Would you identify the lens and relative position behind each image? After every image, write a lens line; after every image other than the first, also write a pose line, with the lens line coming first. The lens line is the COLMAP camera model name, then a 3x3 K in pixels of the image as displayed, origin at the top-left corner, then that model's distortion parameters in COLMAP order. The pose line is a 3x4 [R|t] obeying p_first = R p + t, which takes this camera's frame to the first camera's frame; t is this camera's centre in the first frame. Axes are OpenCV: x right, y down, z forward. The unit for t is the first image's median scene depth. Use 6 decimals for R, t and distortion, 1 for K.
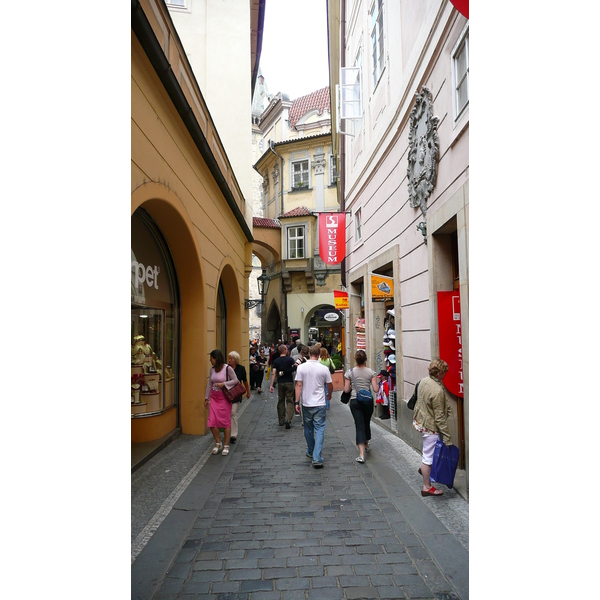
lens RADIAL K [[475.7, 0, 300.0], [0, 475.7, 300.0], [0, 0, 1]] dist [0.003910, 0.001668]
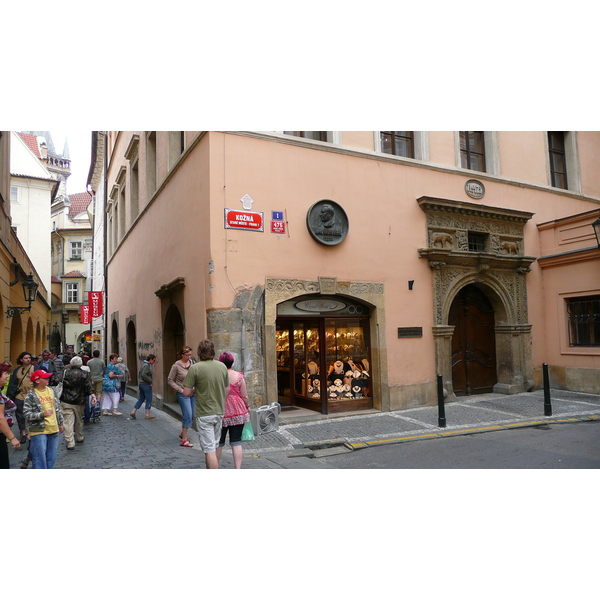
lens RADIAL K [[475.7, 0, 300.0], [0, 475.7, 300.0], [0, 0, 1]] dist [0.003910, 0.001668]
pose [[0.900477, 0.020368, 0.434427, -0.013473], [-0.022983, 0.999736, 0.000768, -0.112560], [-0.434297, -0.010676, 0.900707, -0.836261]]
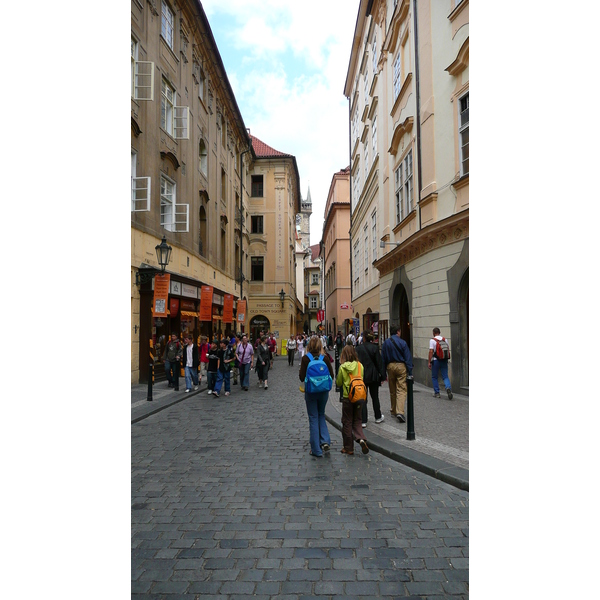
lens RADIAL K [[475.7, 0, 300.0], [0, 475.7, 300.0], [0, 0, 1]] dist [0.003910, 0.001668]
pose [[0.999580, 0.010100, -0.027166, -0.011475], [-0.009243, 0.999462, 0.031473, -0.229672], [0.027469, -0.031208, 0.999135, -2.017455]]
